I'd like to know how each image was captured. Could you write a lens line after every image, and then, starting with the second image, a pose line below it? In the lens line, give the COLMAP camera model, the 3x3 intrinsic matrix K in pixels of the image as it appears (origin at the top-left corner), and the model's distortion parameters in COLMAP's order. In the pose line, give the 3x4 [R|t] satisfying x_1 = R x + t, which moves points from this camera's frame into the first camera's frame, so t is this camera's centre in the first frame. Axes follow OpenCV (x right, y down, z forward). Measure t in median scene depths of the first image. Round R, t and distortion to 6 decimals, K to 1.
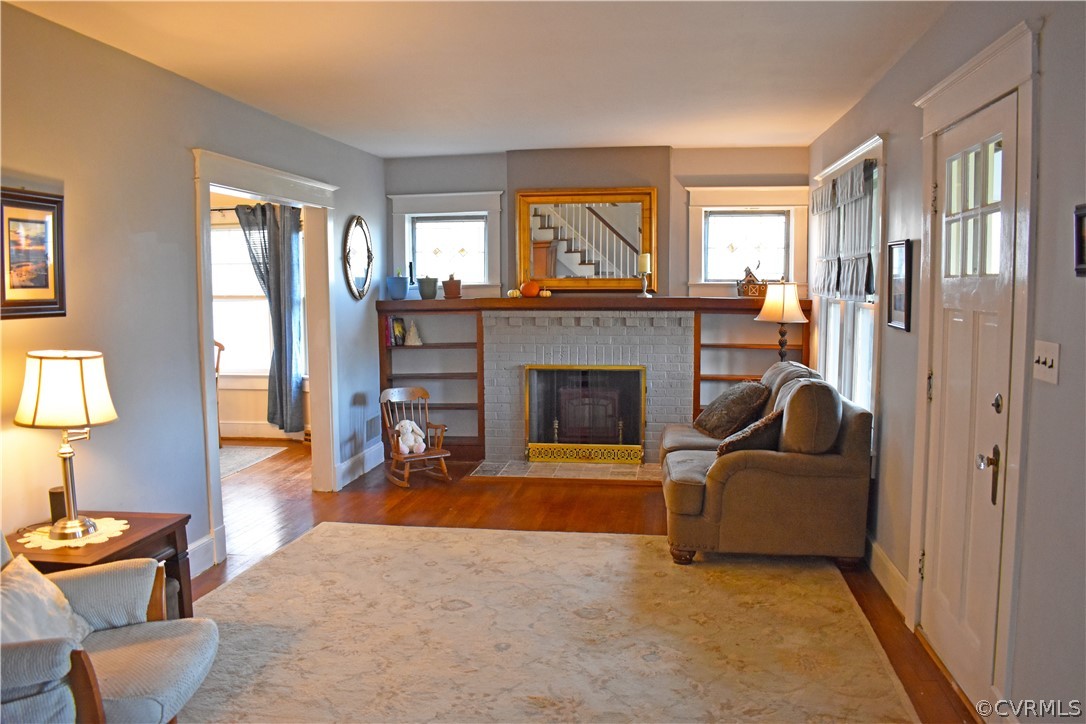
lens RADIAL K [[845.5, 0, 543.5], [0, 845.5, 361.8], [0, 0, 1]] dist [-0.092457, 0.014288]
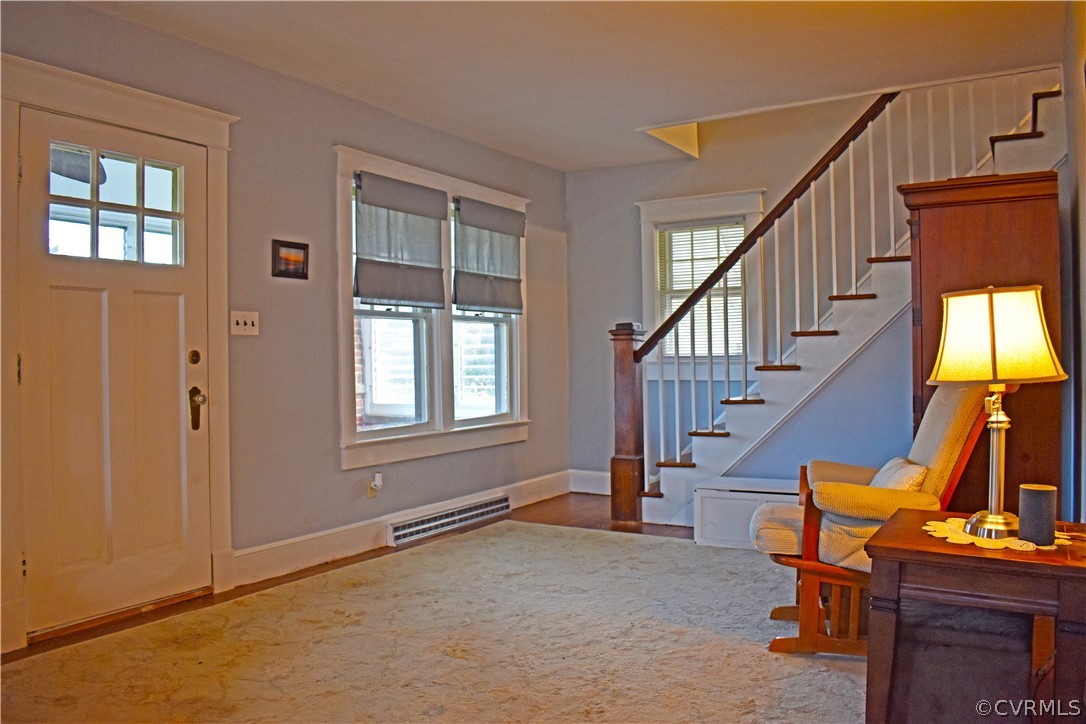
lens RADIAL K [[845.5, 0, 548.1], [0, 845.5, 361.0], [0, 0, 1]] dist [-0.092457, 0.014288]
pose [[-0.921027, 0.013219, 0.389275, -0.492418], [0.052376, 0.994550, 0.090149, -0.034520], [-0.385962, 0.103418, -0.916699, 1.811673]]
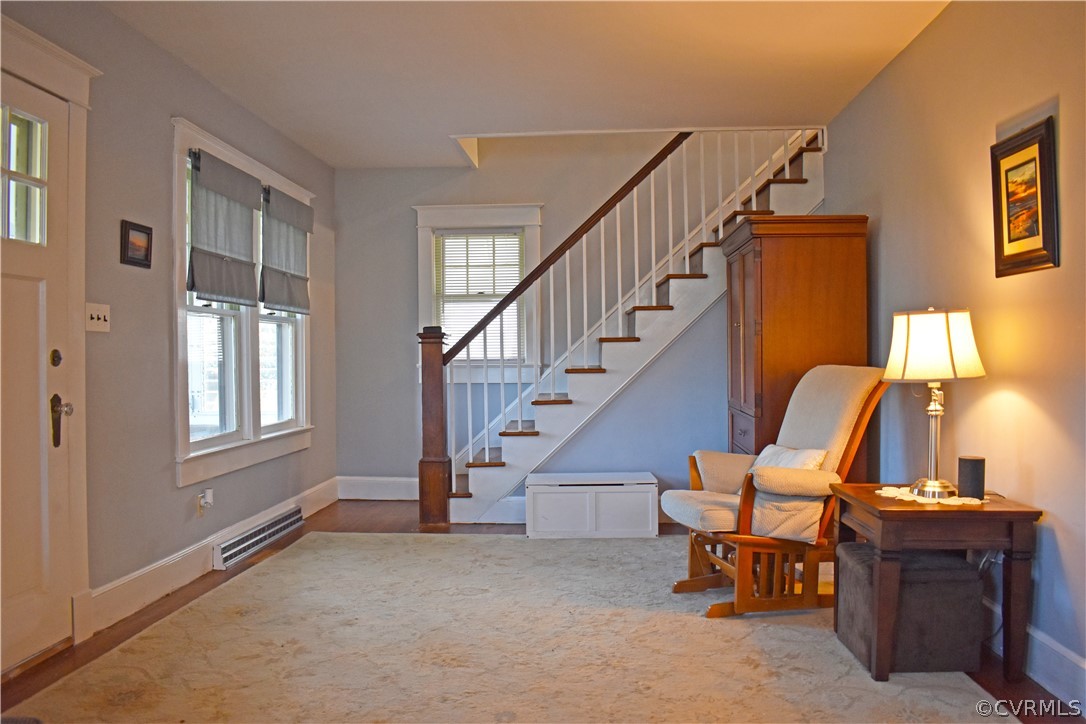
lens RADIAL K [[845.5, 0, 547.6], [0, 845.5, 359.5], [0, 0, 1]] dist [-0.092457, 0.014288]
pose [[-0.996729, 0.011063, -0.080051, -0.037607], [0.003220, 0.995235, 0.097452, -0.049245], [0.080747, 0.096876, -0.992016, 1.914972]]
